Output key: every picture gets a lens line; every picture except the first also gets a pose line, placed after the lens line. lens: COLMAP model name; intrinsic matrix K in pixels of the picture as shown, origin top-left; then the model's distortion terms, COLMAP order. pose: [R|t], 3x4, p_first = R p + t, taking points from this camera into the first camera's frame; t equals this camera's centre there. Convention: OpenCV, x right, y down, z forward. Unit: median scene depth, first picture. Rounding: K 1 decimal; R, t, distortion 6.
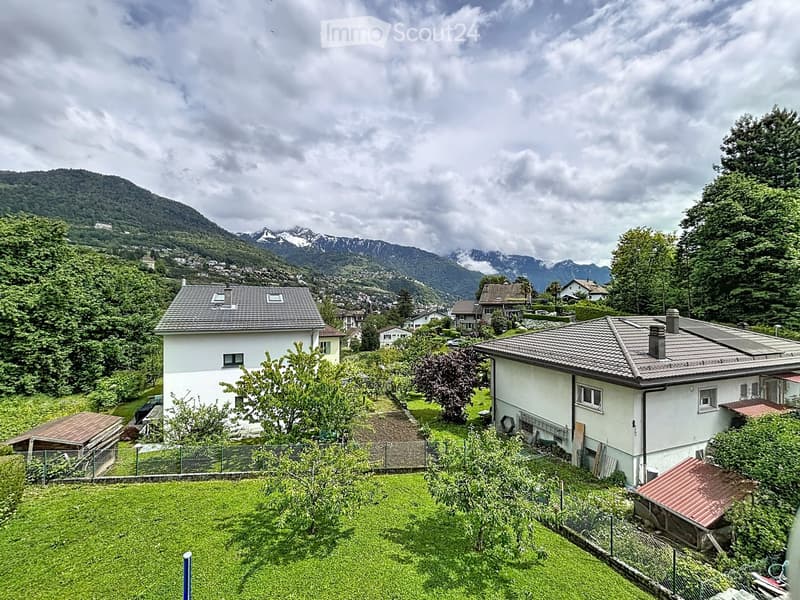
lens RADIAL K [[325.2, 0, 397.8], [0, 325.2, 302.0], [0, 0, 1]] dist [-0.000029, 0.000250]
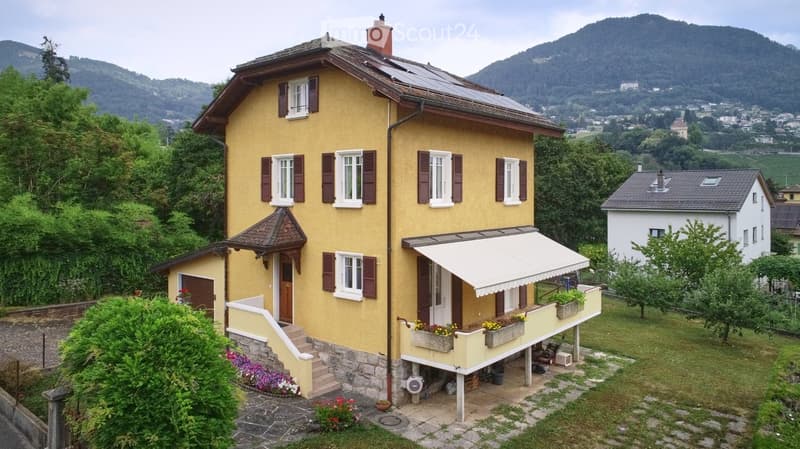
lens RADIAL K [[541.5, 0, 399.0], [0, 541.5, 222.9], [0, 0, 1]] dist [0.002394, 0.002001]
pose [[0.421268, 0.054937, -0.905271, 0.847711], [0.005270, 0.997999, 0.063016, 0.005278], [0.906921, -0.031317, 0.420136, -0.671841]]
